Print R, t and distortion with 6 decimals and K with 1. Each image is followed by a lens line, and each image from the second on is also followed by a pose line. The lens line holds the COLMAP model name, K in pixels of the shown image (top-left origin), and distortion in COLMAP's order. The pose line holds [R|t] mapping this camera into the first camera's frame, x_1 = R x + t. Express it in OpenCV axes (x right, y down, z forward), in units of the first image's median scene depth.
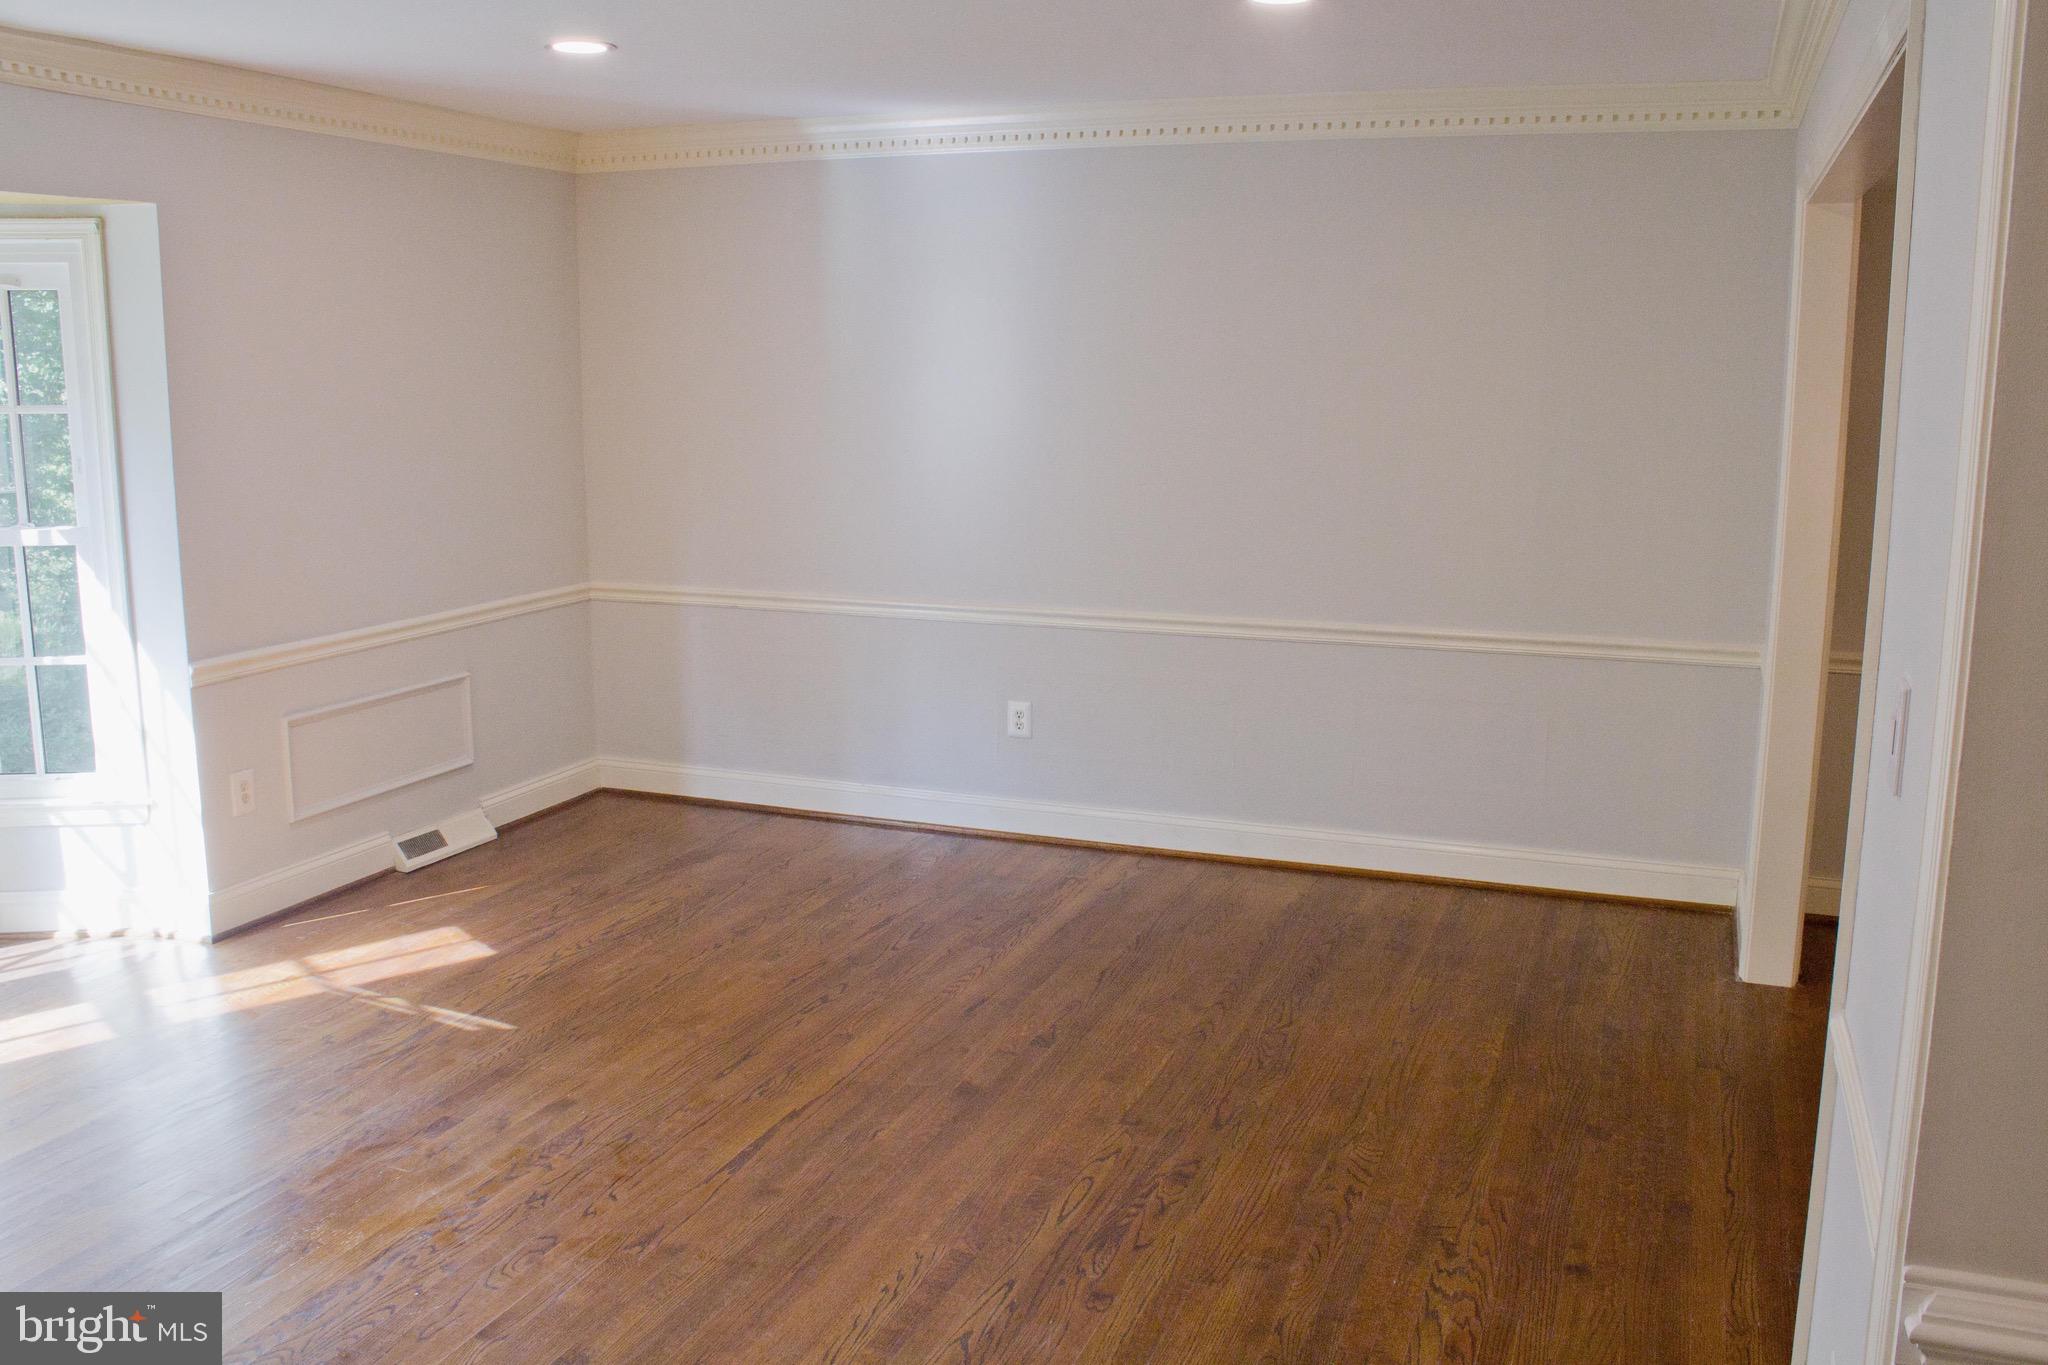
lens RADIAL K [[1726.1, 0, 1030.5], [0, 1726.1, 684.8], [0, 0, 1]] dist [-0.094847, 0.075491]
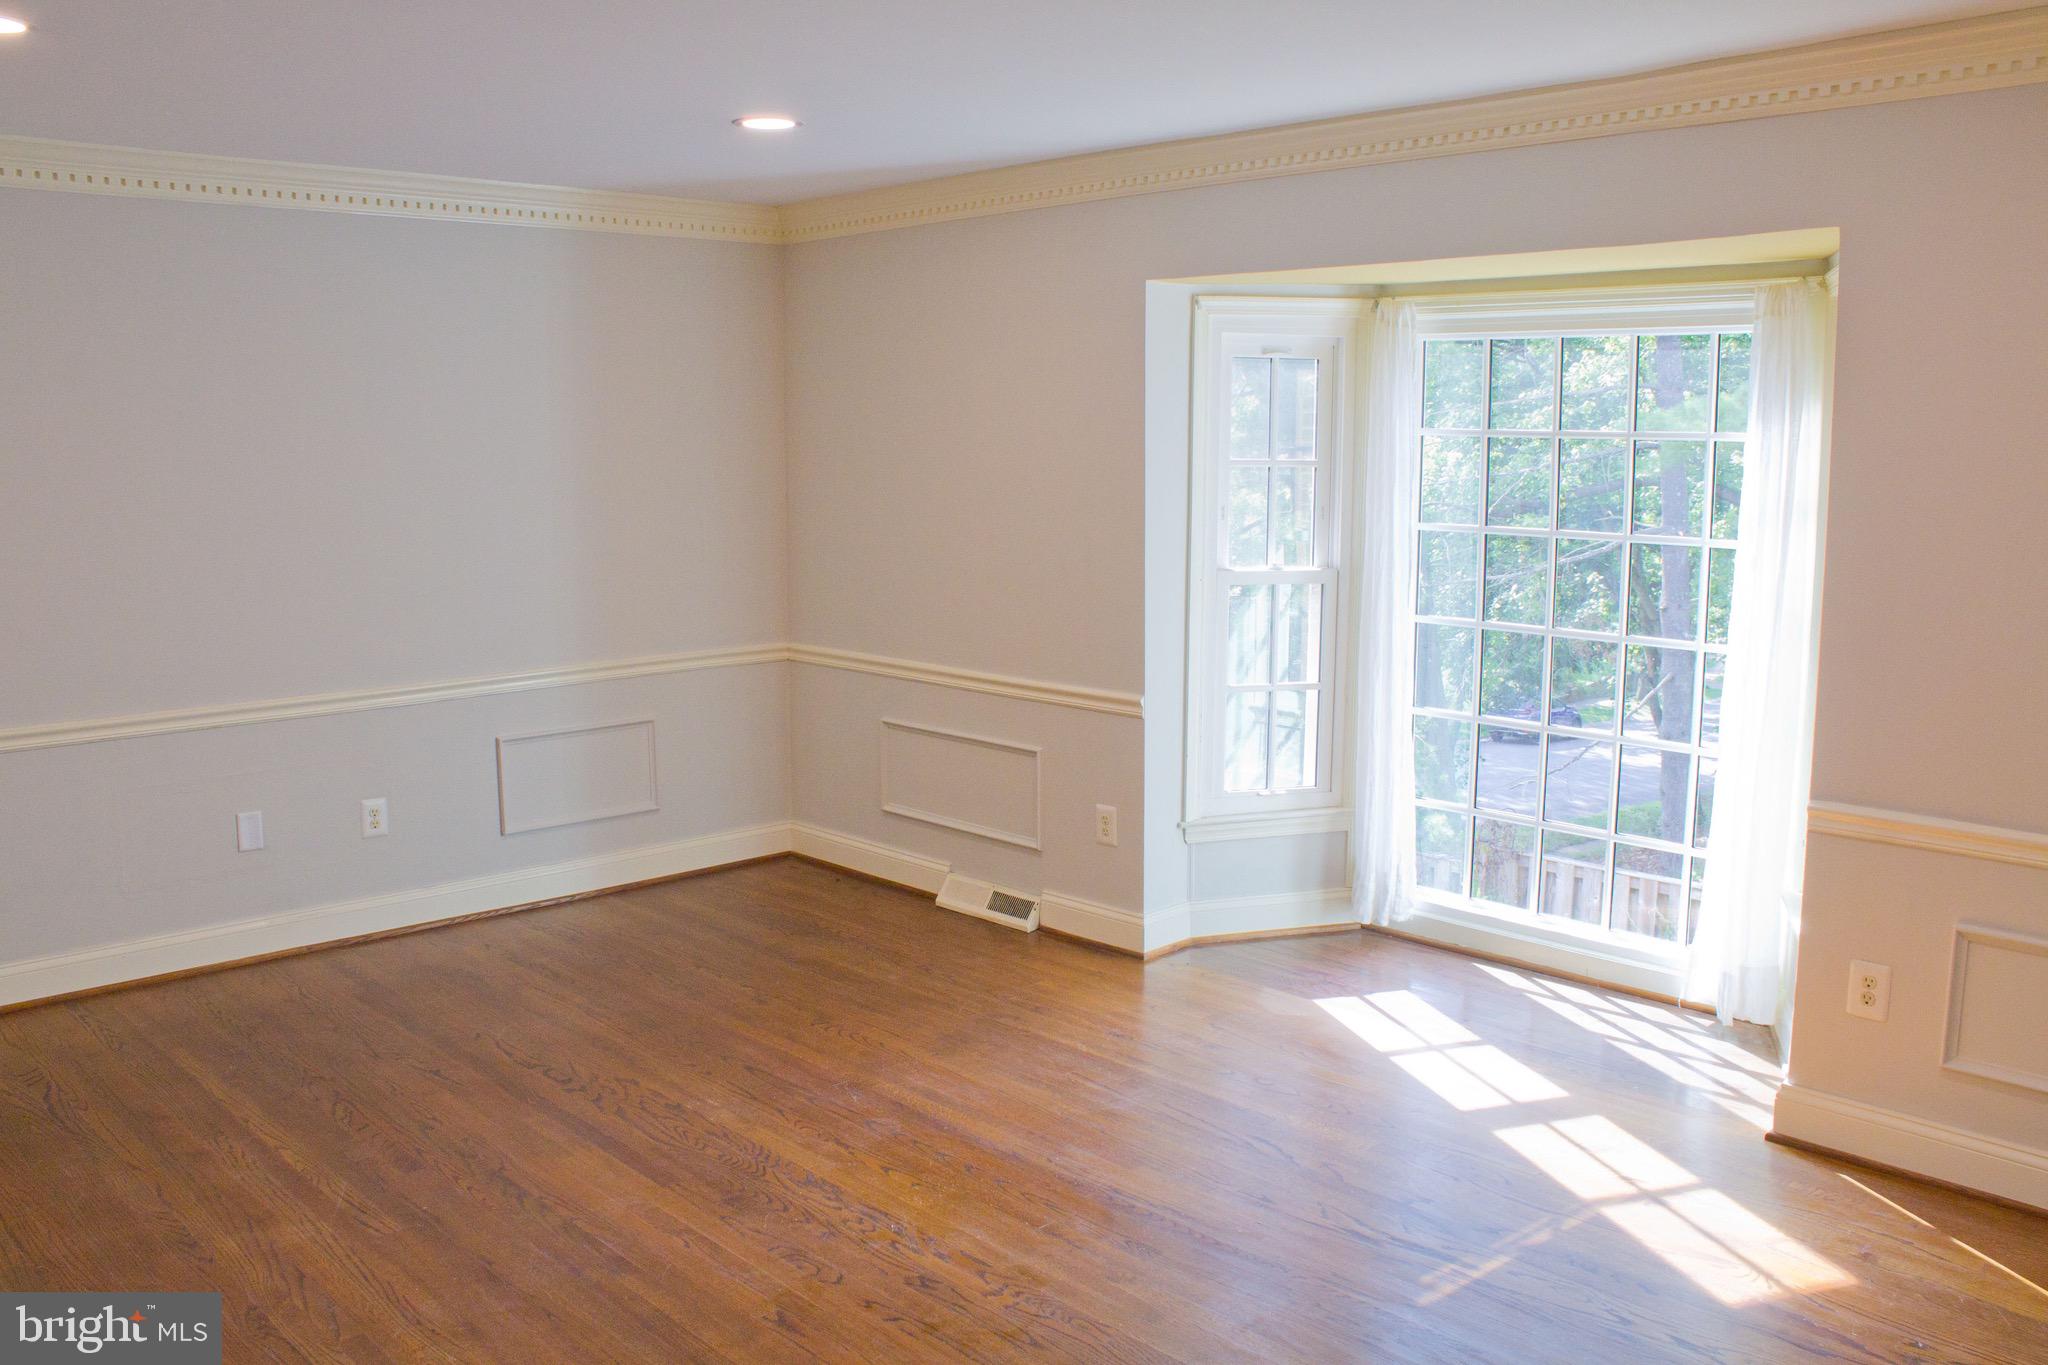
lens RADIAL K [[1726.1, 0, 1026.9], [0, 1726.1, 673.4], [0, 0, 1]] dist [-0.094847, 0.075491]
pose [[-0.416837, 0.121008, -0.900891, 0.376263], [-0.169997, 0.963235, 0.208038, -0.176271], [0.892943, 0.239867, -0.380941, 0.976083]]
